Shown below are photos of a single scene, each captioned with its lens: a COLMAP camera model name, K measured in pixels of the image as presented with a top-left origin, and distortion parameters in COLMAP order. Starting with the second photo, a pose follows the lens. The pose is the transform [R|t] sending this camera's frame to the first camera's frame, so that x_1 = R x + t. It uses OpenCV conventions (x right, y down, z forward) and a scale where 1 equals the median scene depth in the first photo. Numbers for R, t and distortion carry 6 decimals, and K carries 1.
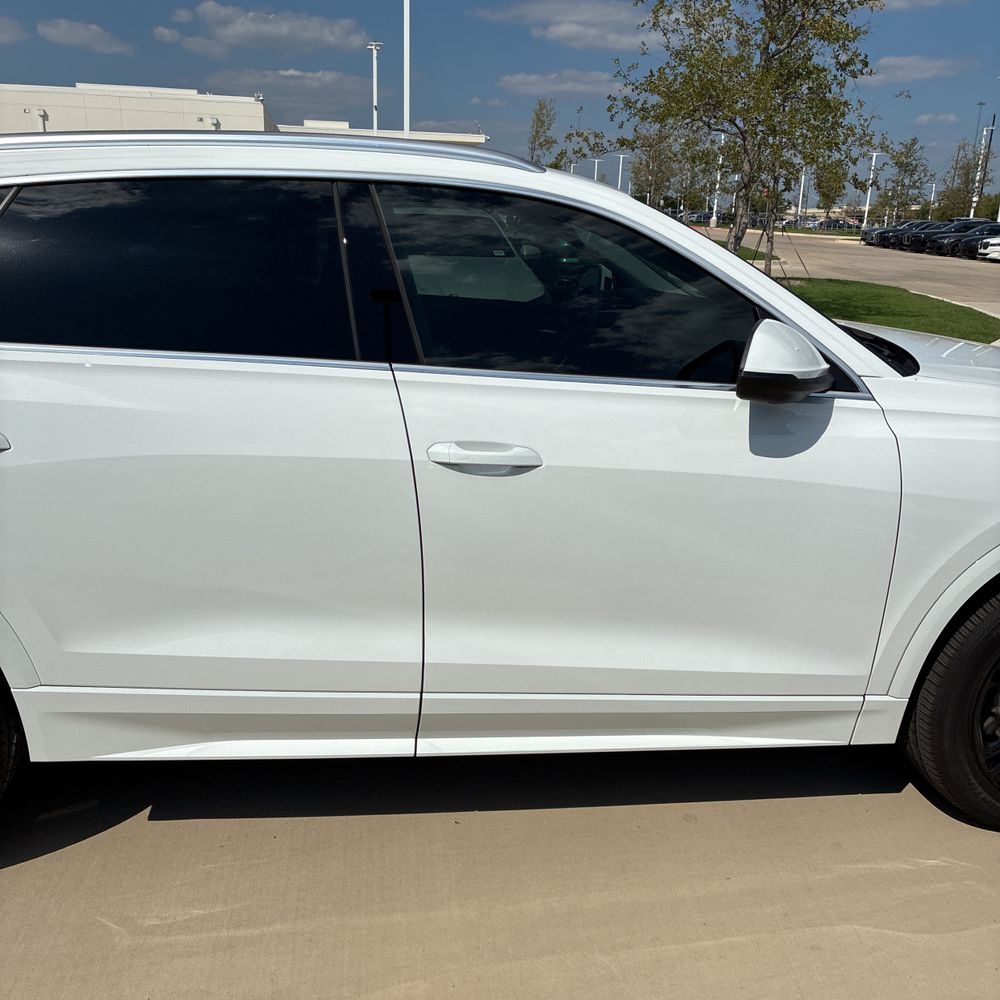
lens RADIAL K [[1024.6, 0, 513.0], [0, 1024.6, 519.3], [0, 0, 1]] dist [0.033044, -0.028141]
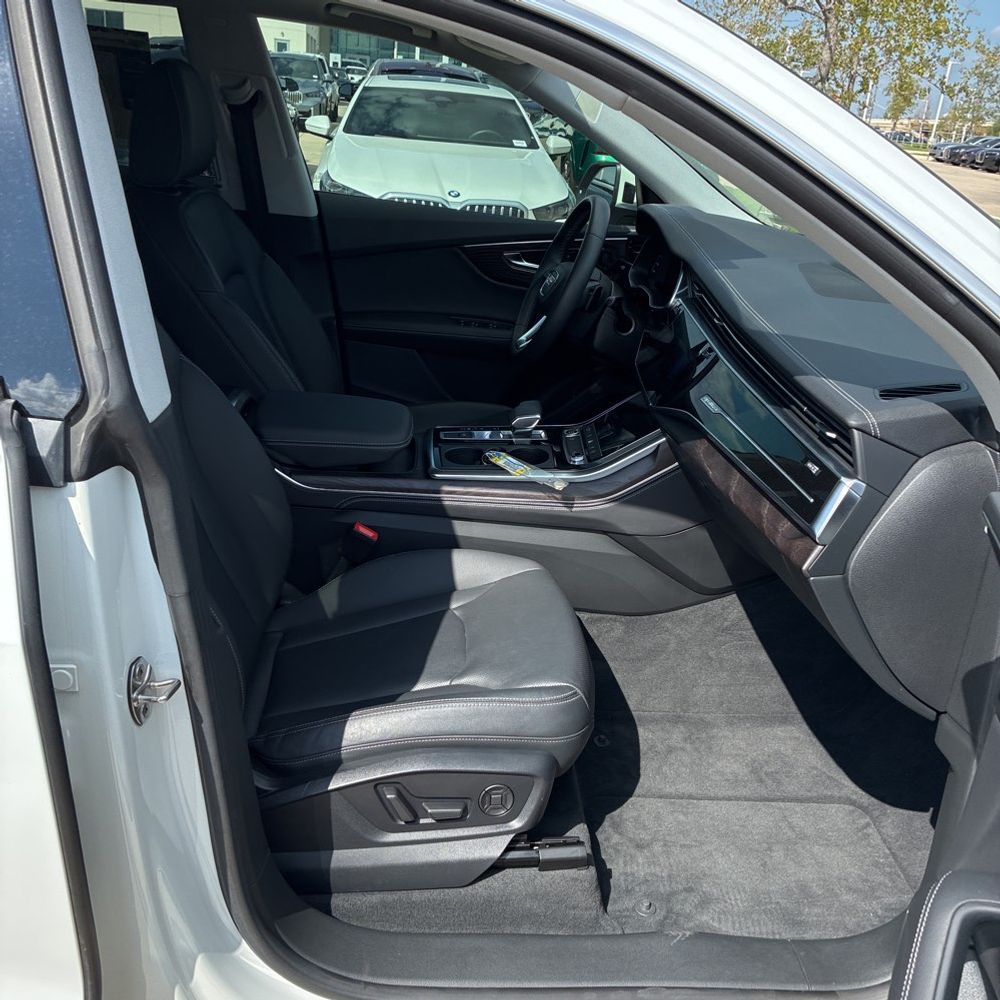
lens RADIAL K [[1027.8, 0, 510.9], [0, 1027.8, 507.8], [0, 0, 1]] dist [0.026672, -0.013129]
pose [[0.997358, 0.068183, -0.025072, 0.010956], [-0.065859, 0.994280, 0.084081, -0.018978], [0.030662, -0.082208, 0.996143, 0.076697]]
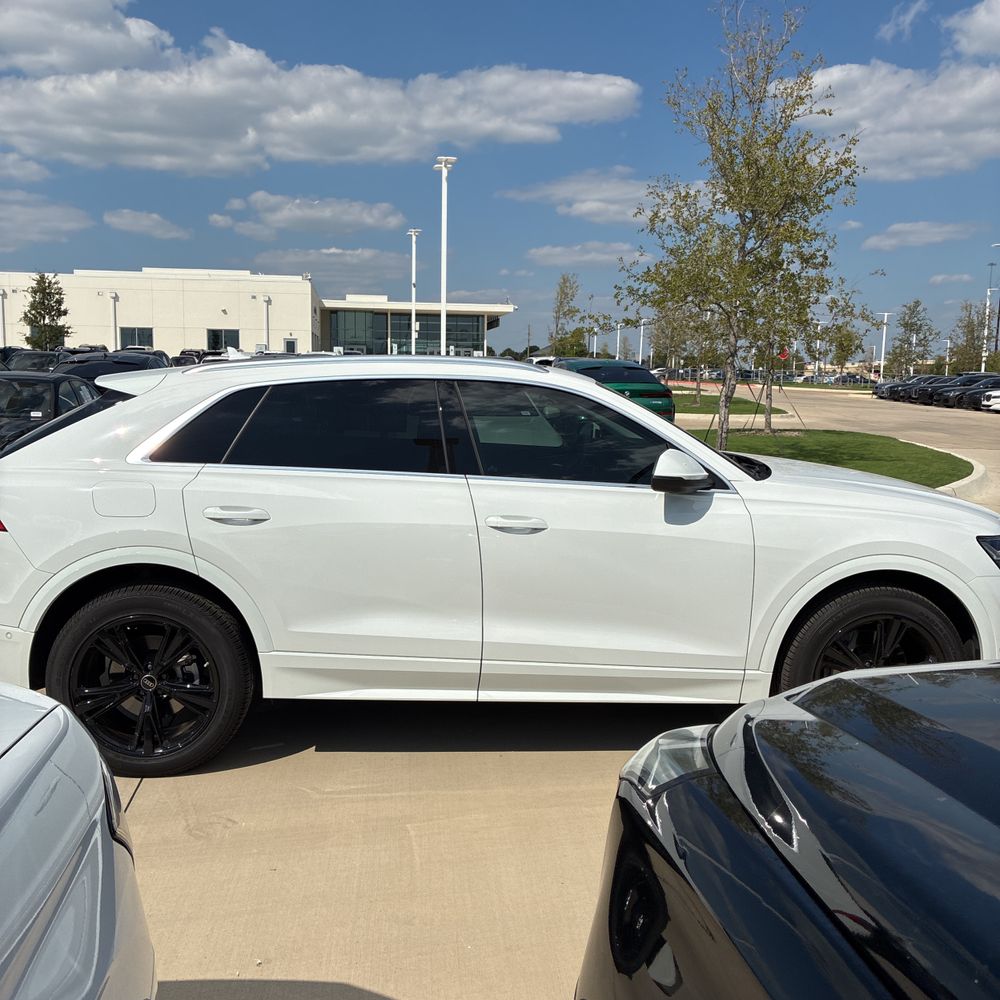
lens RADIAL K [[1027.8, 0, 510.9], [0, 1027.8, 507.8], [0, 0, 1]] dist [0.026672, -0.013129]
pose [[0.999455, -0.011948, -0.030758, 0.002356], [0.006920, 0.987306, -0.158681, 0.024681], [0.032264, 0.158381, 0.986851, -0.099658]]
